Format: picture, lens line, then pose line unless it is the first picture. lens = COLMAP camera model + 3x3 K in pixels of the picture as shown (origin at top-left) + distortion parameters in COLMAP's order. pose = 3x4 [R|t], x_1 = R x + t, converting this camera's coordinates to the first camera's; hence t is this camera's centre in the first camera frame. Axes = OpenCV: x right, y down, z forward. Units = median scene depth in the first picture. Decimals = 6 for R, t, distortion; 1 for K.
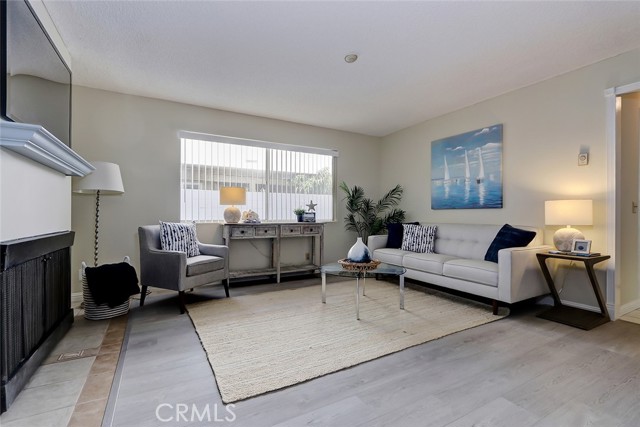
lens RADIAL K [[298.9, 0, 317.5], [0, 298.9, 211.8], [0, 0, 1]] dist [0.008793, -0.002727]
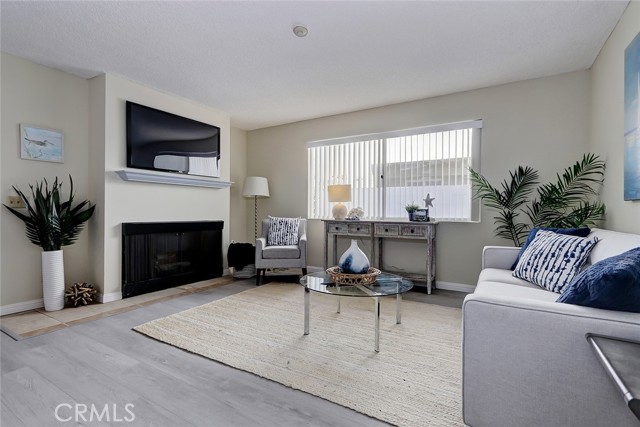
lens RADIAL K [[298.9, 0, 311.0], [0, 298.9, 212.6], [0, 0, 1]] dist [0.008793, -0.002727]
pose [[0.488553, 0.005154, -0.872519, 0.608470], [0.004744, 0.999952, 0.008563, 0.003990], [0.872521, -0.008323, 0.488505, 0.412048]]
